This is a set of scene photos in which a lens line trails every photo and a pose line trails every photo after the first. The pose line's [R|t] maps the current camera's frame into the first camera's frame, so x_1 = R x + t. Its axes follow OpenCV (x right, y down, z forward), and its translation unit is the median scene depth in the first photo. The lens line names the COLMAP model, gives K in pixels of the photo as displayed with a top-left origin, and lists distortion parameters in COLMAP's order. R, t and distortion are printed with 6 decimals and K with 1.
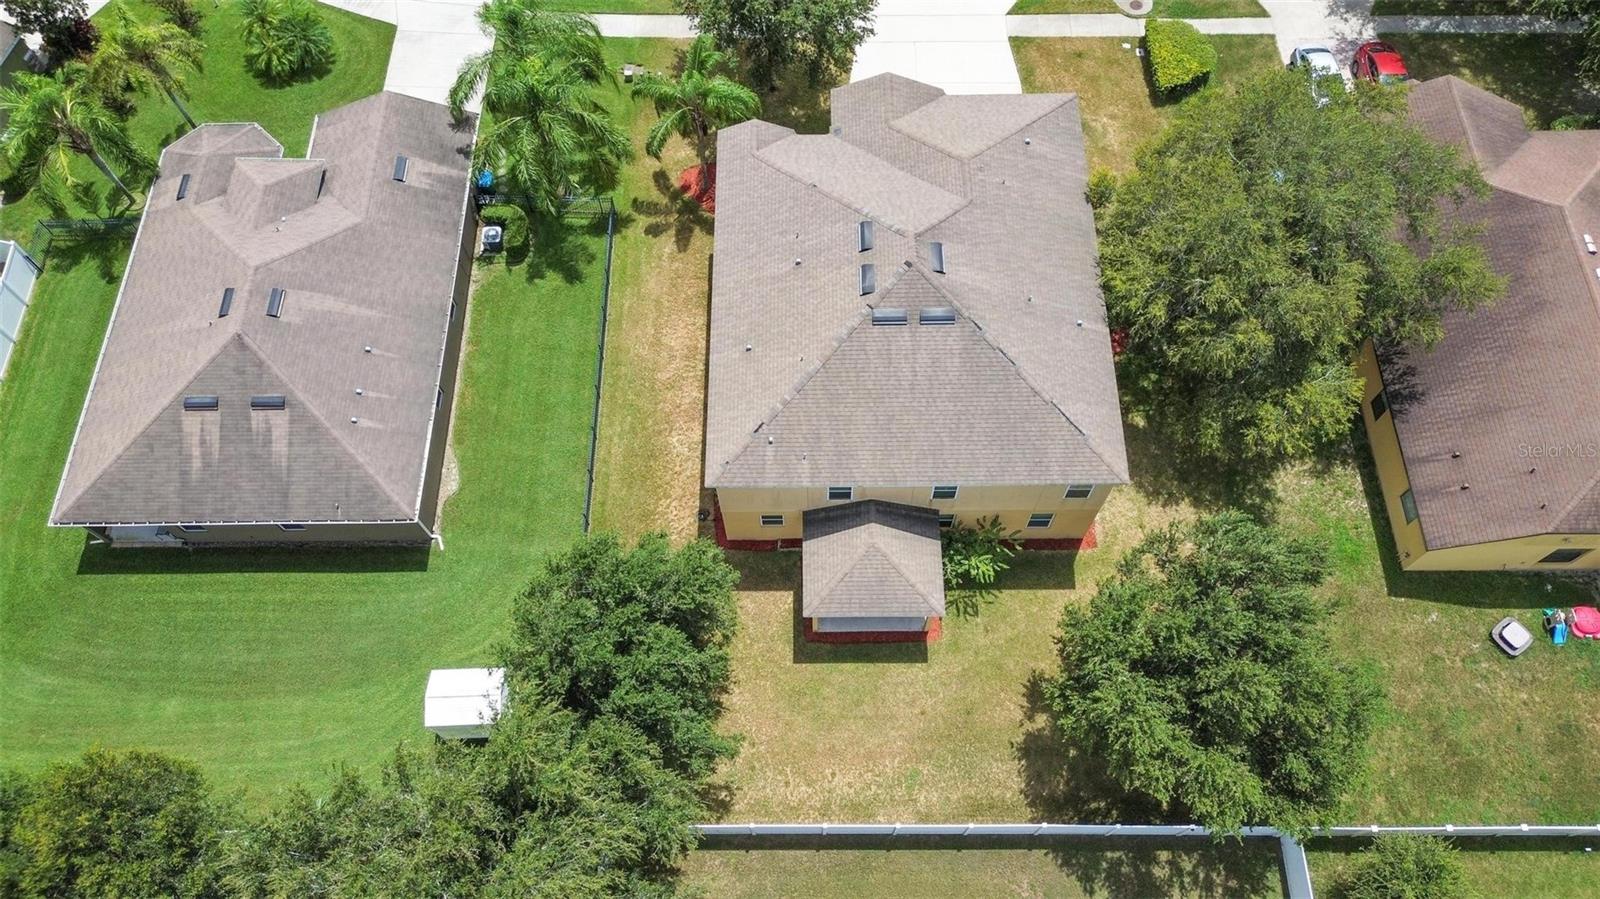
lens RADIAL K [[1141.3, 0, 801.7], [0, 1141.3, 438.5], [0, 0, 1]] dist [0.001943, -0.001708]
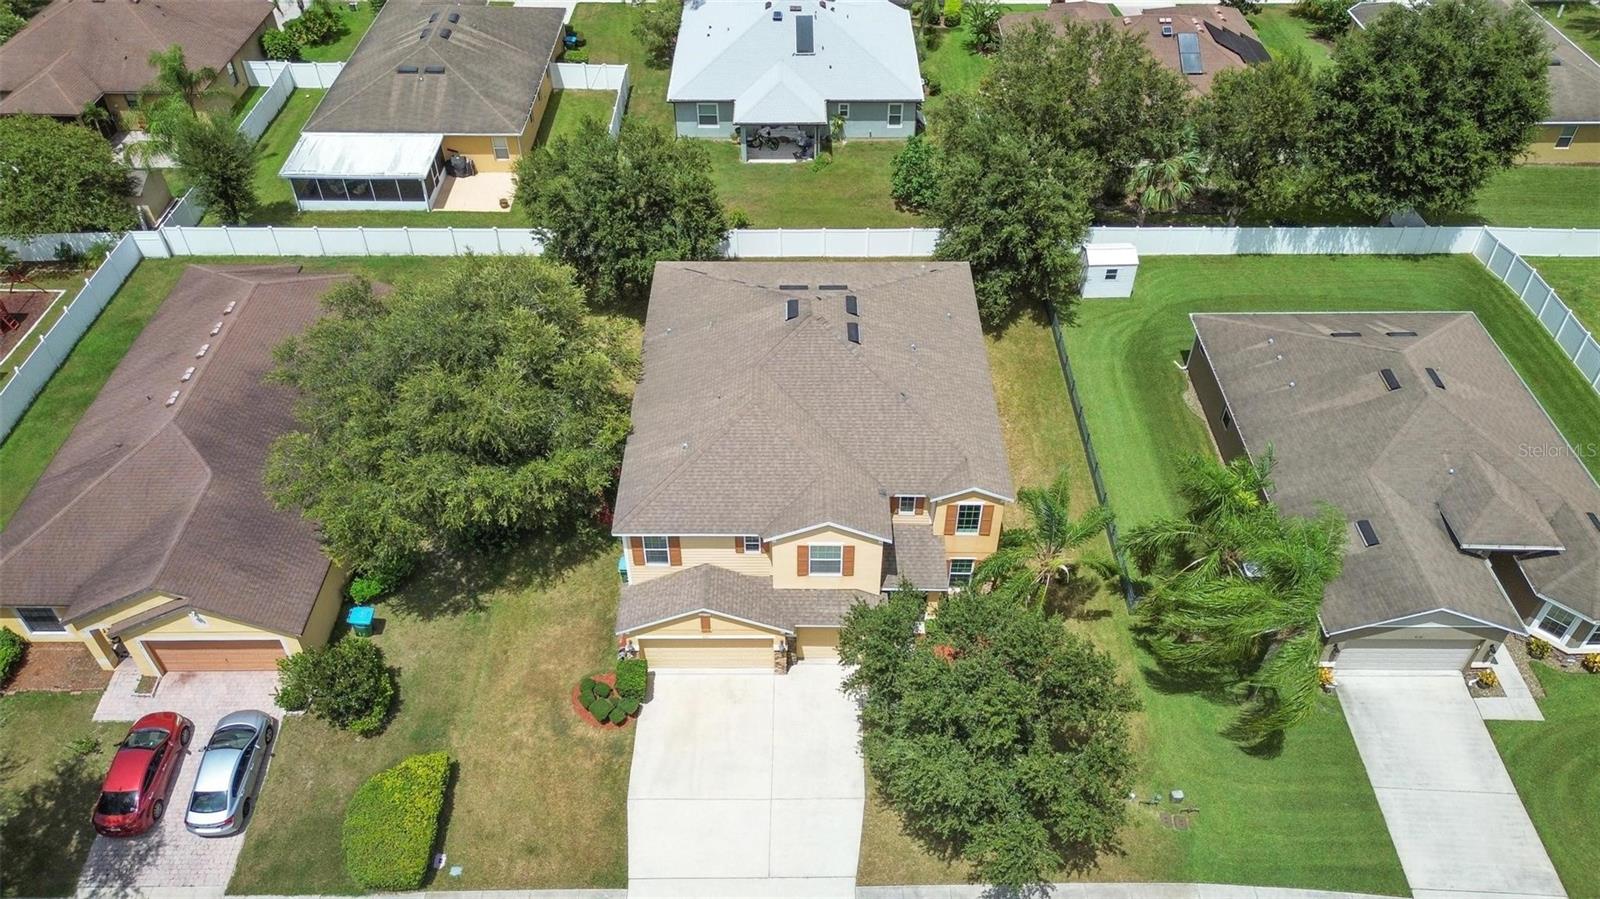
lens RADIAL K [[1168.4, 0, 804.5], [0, 1168.4, 448.6], [0, 0, 1]] dist [0.003689, -0.003422]
pose [[-0.999843, 0.014383, 0.010353, 0.088096], [0.005761, -0.288667, 0.957412, -1.215108], [0.016759, 0.957321, 0.288539, 0.736218]]
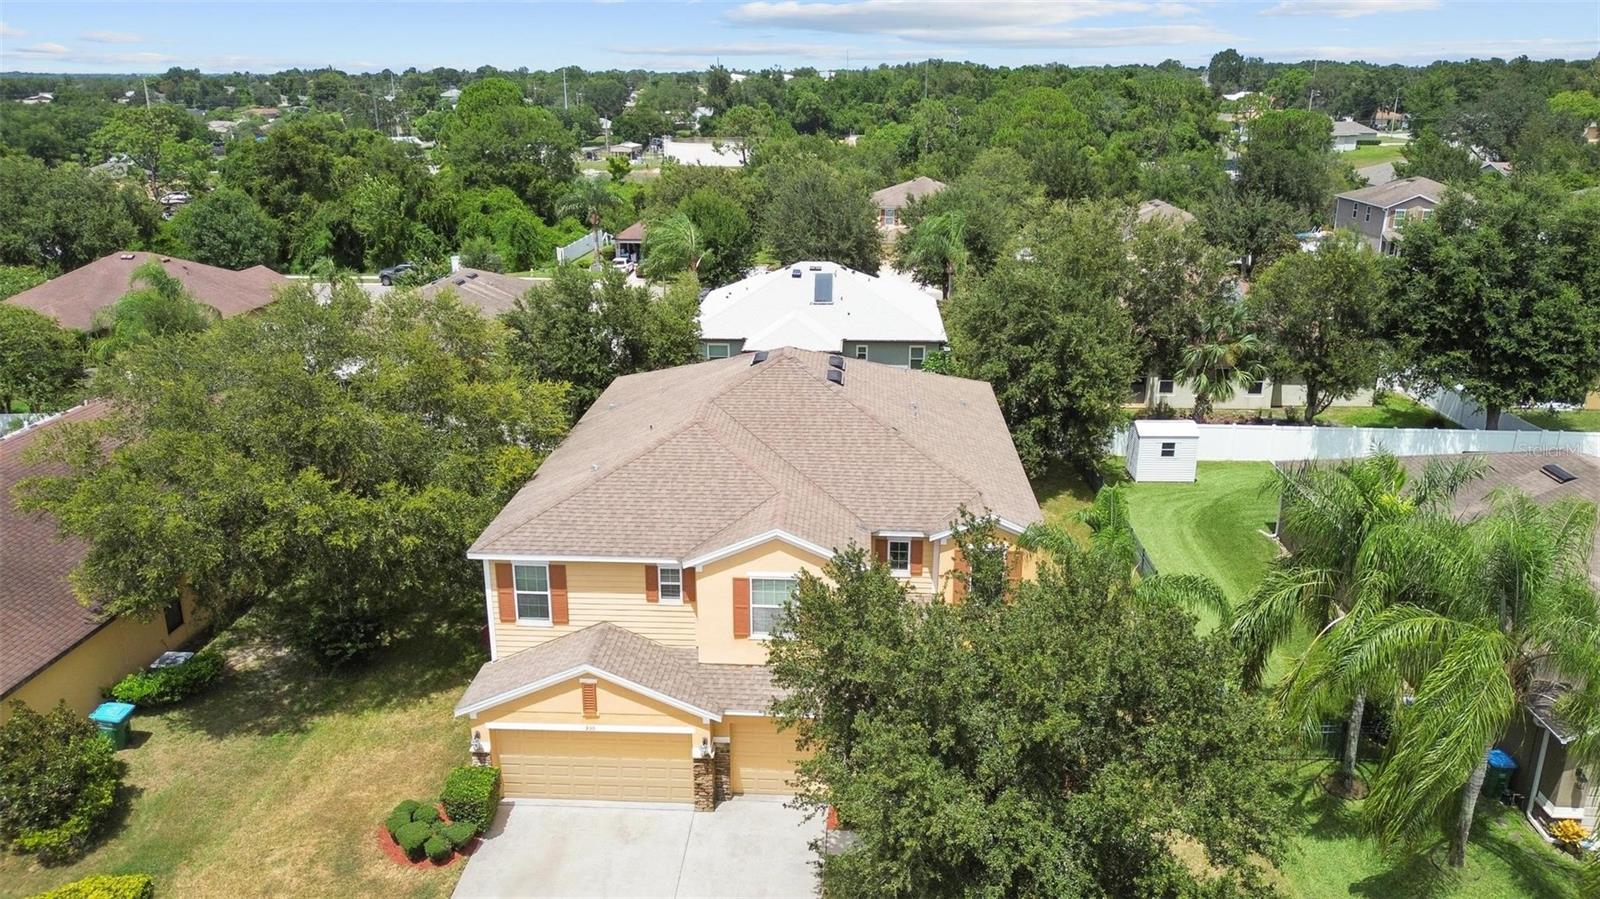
lens RADIAL K [[1141.3, 0, 801.7], [0, 1141.3, 438.5], [0, 0, 1]] dist [0.001943, -0.001708]
pose [[-0.998123, 0.001492, 0.061225, 0.027112], [0.060808, 0.143071, 0.987843, -0.960350], [-0.007286, 0.989711, -0.142893, 1.102923]]
